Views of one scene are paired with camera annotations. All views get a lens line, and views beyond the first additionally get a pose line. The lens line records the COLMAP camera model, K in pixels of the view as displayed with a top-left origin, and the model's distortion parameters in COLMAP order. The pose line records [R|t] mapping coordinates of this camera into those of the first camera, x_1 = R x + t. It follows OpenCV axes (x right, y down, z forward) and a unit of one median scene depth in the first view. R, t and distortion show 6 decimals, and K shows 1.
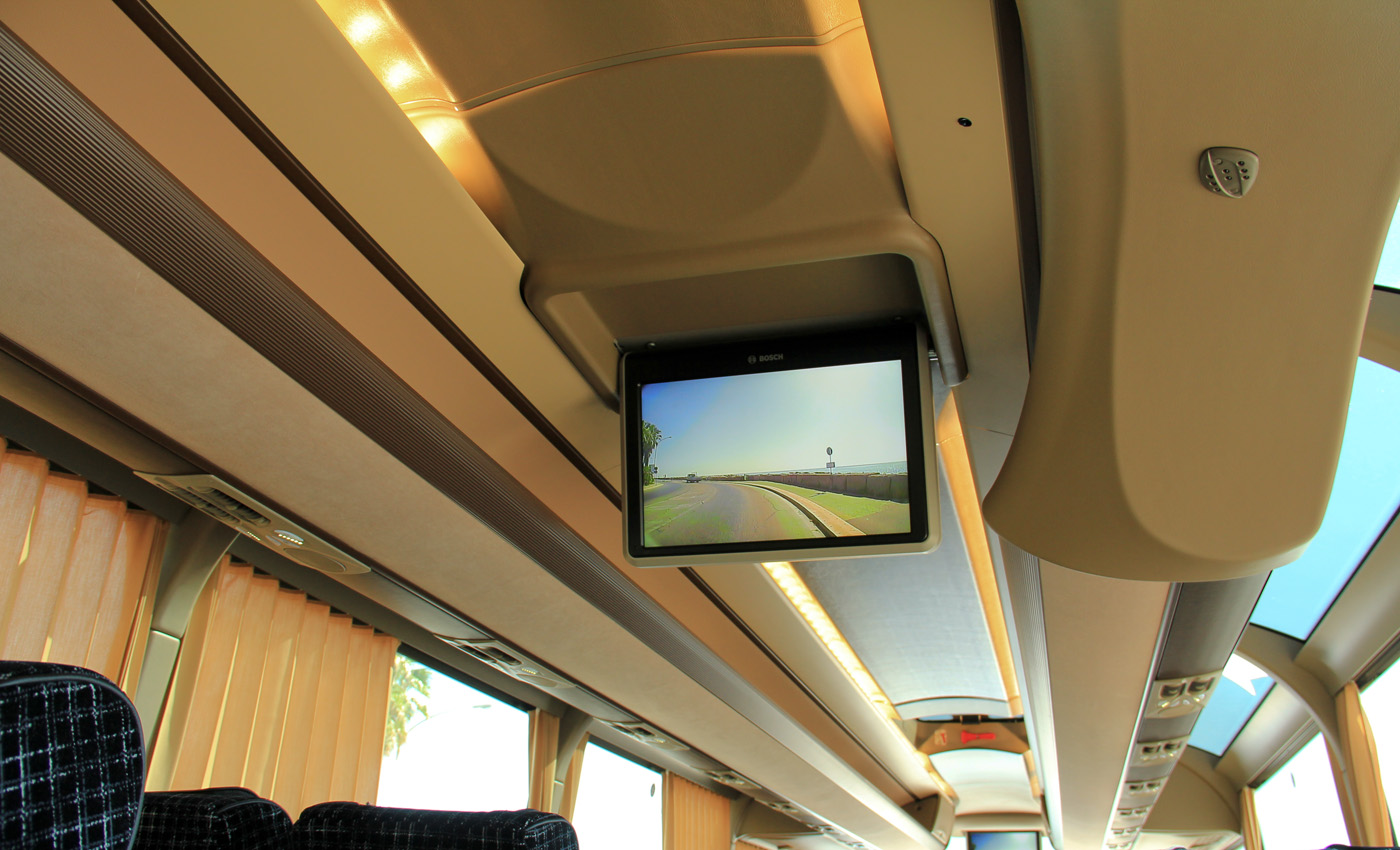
lens RADIAL K [[1042.1, 0, 752.7], [0, 1042.1, 425.3], [0, 0, 1]] dist [-0.181999, 0.109246]
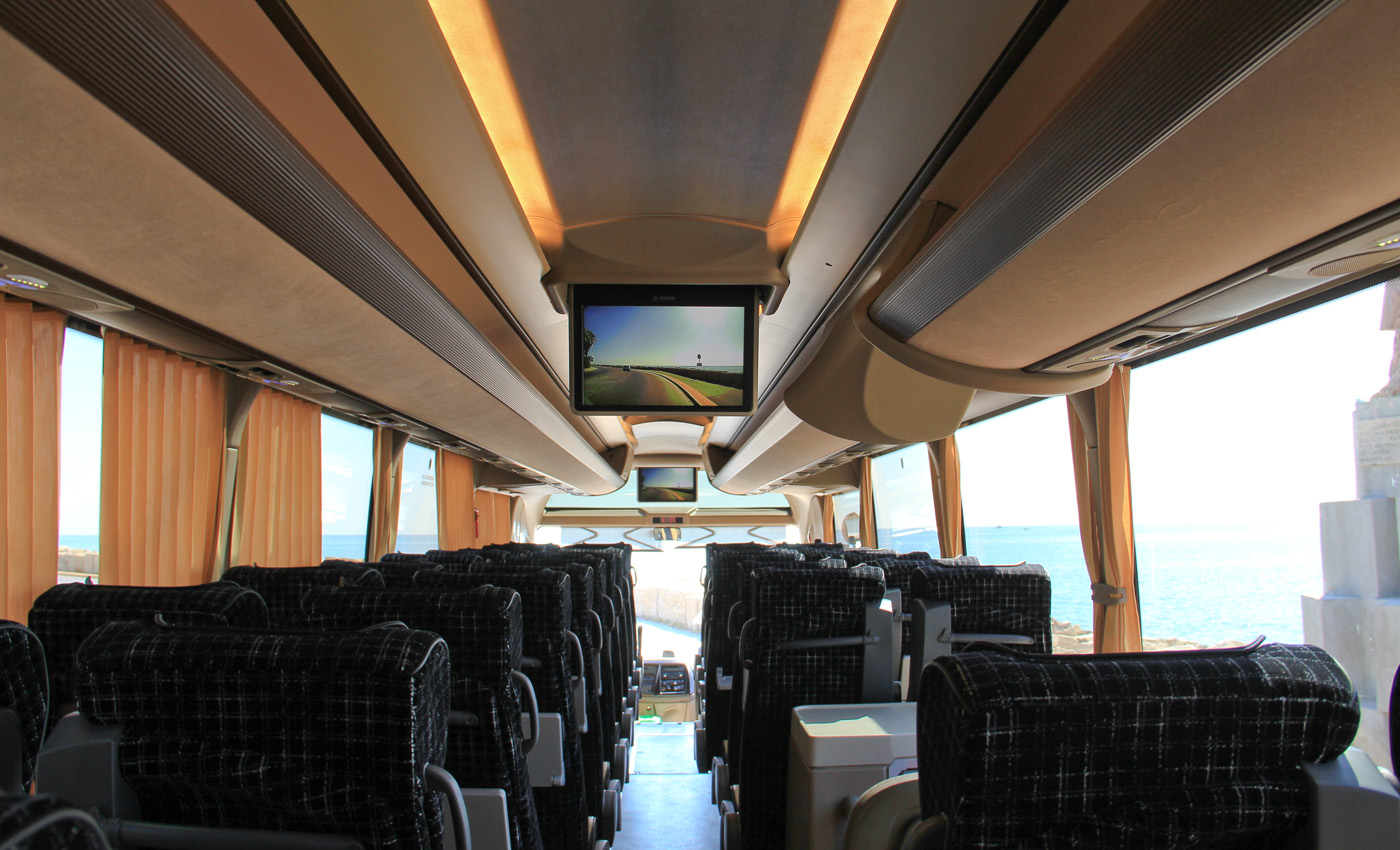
lens RADIAL K [[1042.1, 0, 752.7], [0, 1042.1, 425.3], [0, 0, 1]] dist [-0.181999, 0.109246]
pose [[0.939414, -0.003949, 0.342762, -0.419212], [-0.123364, 0.929038, 0.348811, -0.464654], [-0.319817, -0.369962, 0.872264, -0.554774]]
